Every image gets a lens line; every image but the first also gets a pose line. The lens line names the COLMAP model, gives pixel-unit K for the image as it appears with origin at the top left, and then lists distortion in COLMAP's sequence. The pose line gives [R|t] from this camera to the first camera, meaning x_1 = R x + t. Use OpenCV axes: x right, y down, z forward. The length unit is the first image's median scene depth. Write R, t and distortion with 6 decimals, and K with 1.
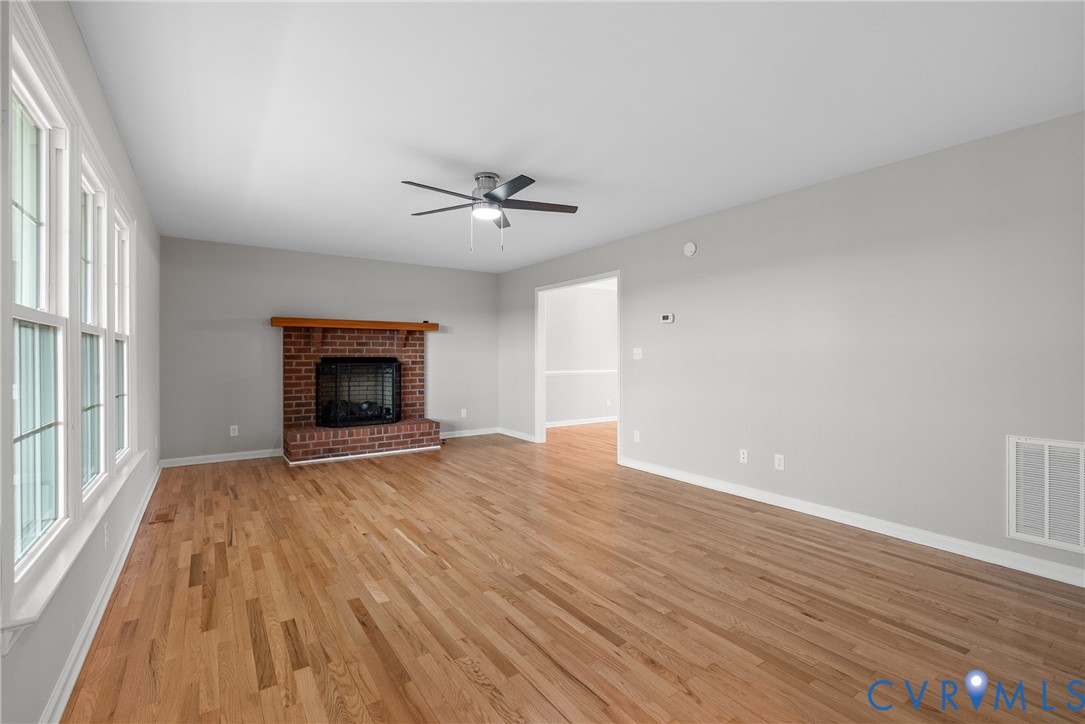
lens RADIAL K [[486.7, 0, 540.9], [0, 486.7, 359.9], [0, 0, 1]] dist [-0.005690, 0.001569]
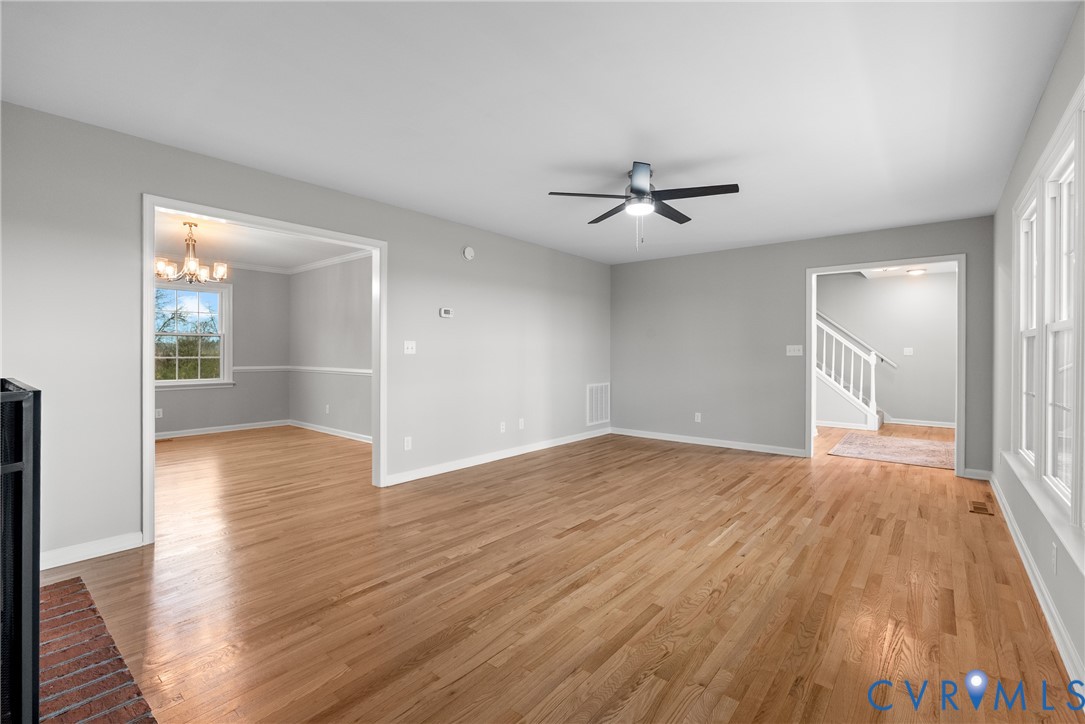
lens RADIAL K [[486.7, 0, 544.0], [0, 486.7, 353.6], [0, 0, 1]] dist [-0.005690, 0.001569]
pose [[-0.285148, -0.005300, 0.958469, -1.155830], [0.001633, 0.999981, 0.006016, -0.011335], [-0.958482, 0.003281, -0.285134, 1.677033]]
